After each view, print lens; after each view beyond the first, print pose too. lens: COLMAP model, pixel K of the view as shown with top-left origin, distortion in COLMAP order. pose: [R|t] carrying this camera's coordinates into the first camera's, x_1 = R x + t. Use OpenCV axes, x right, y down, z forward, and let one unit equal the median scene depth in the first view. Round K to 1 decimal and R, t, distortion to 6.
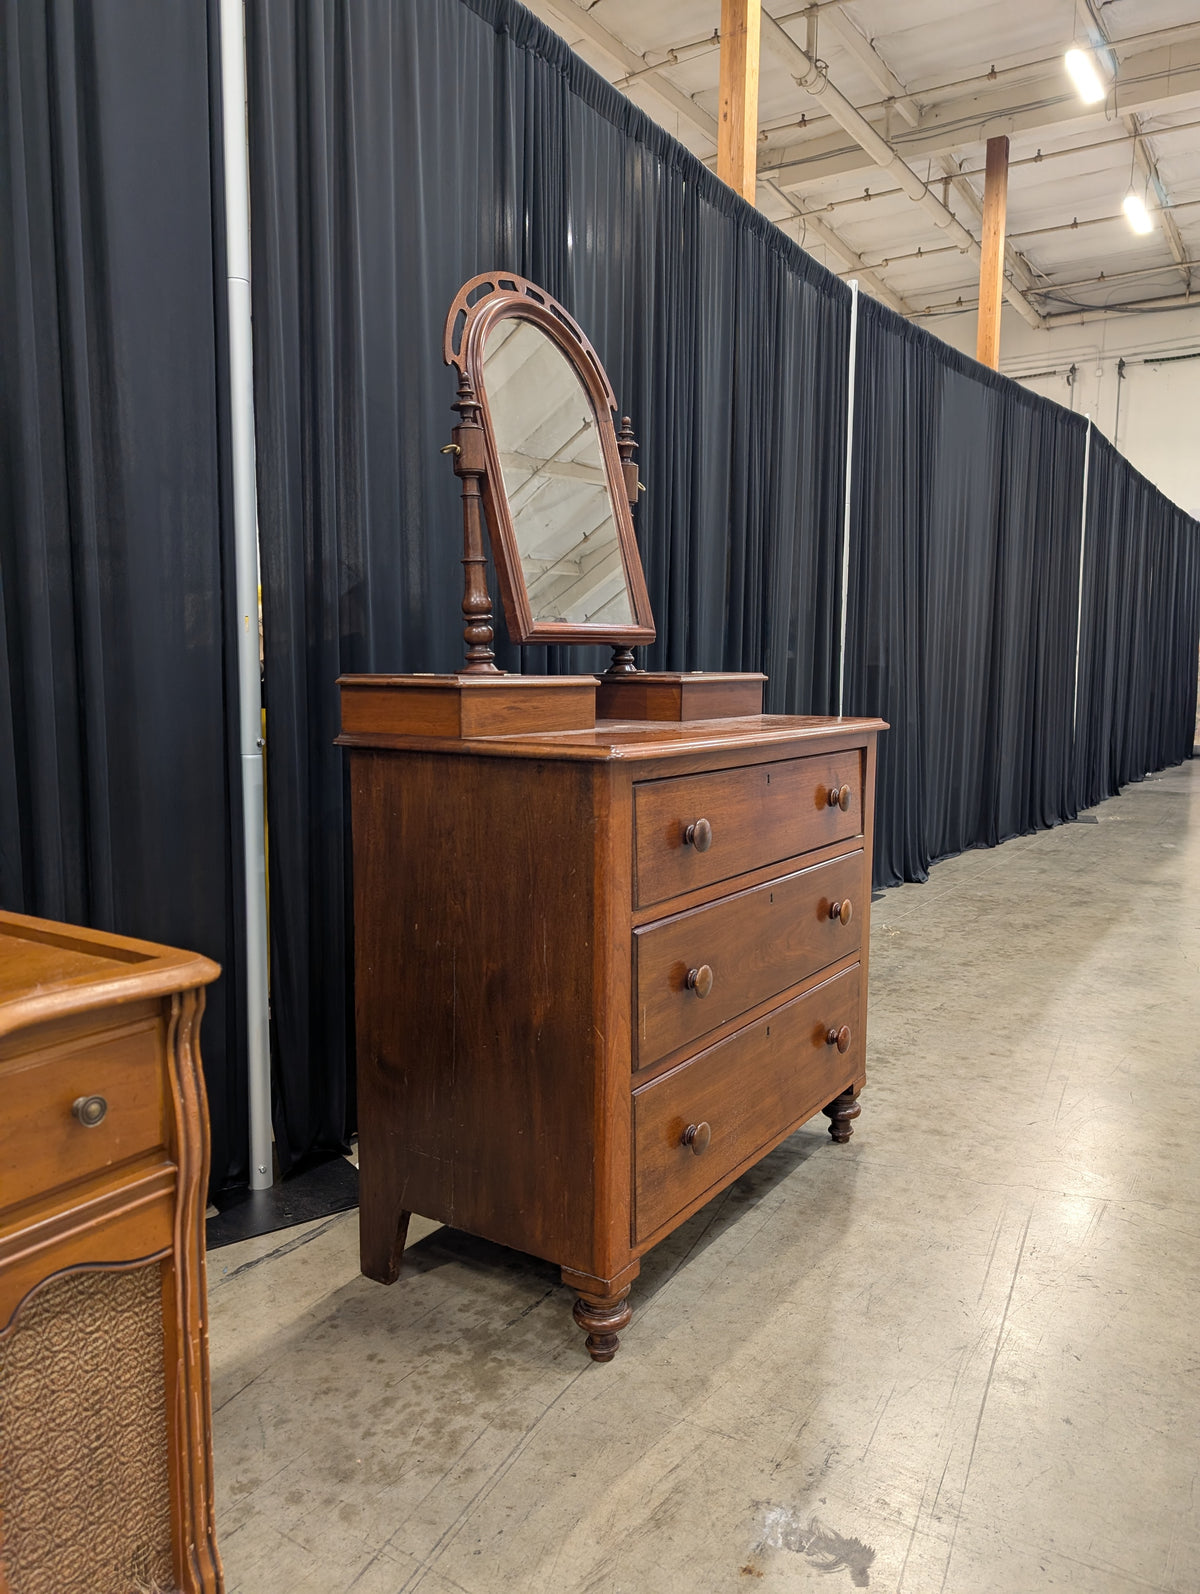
lens RADIAL K [[1145.6, 0, 617.2], [0, 1145.6, 790.5], [0, 0, 1]] dist [0.036747, -0.031182]
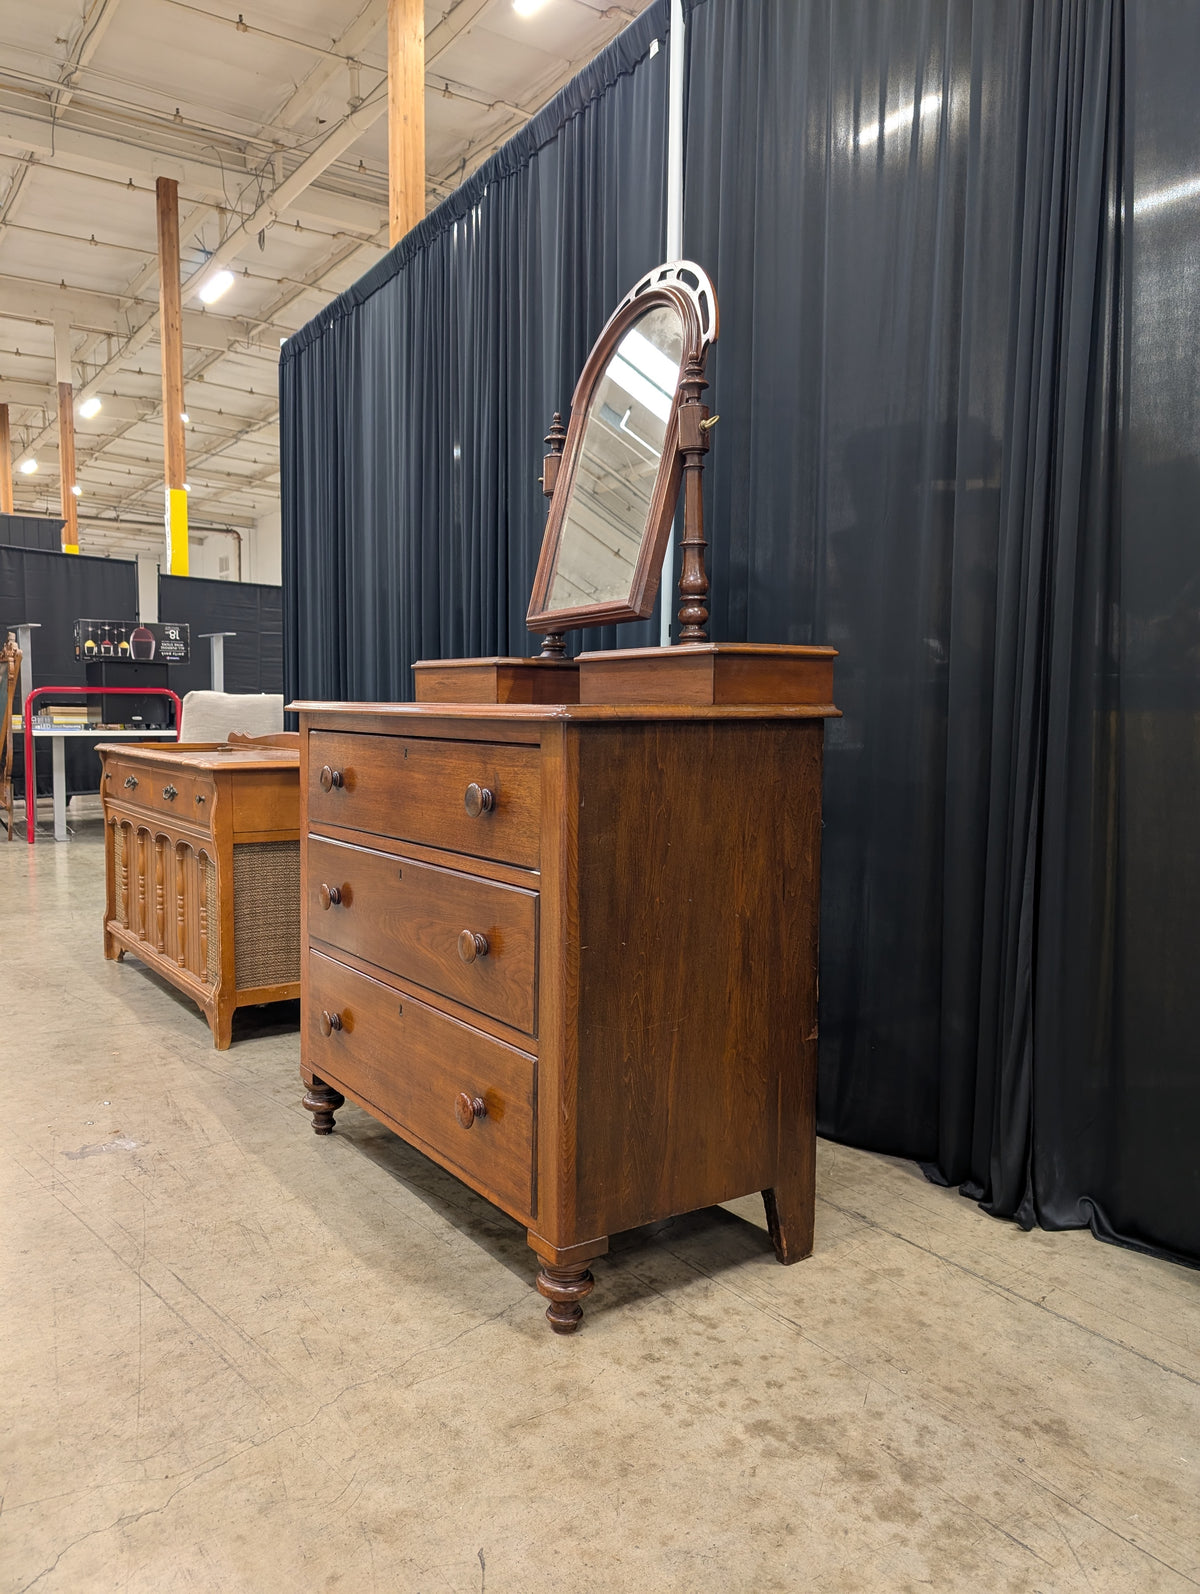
lens RADIAL K [[1145.6, 0, 567.9], [0, 1145.6, 810.6], [0, 0, 1]] dist [0.036747, -0.031182]
pose [[-0.396897, 0.078043, -0.914539, 0.915603], [-0.102698, 0.986346, 0.128739, -0.094784], [0.912100, 0.145017, -0.383463, 1.417736]]
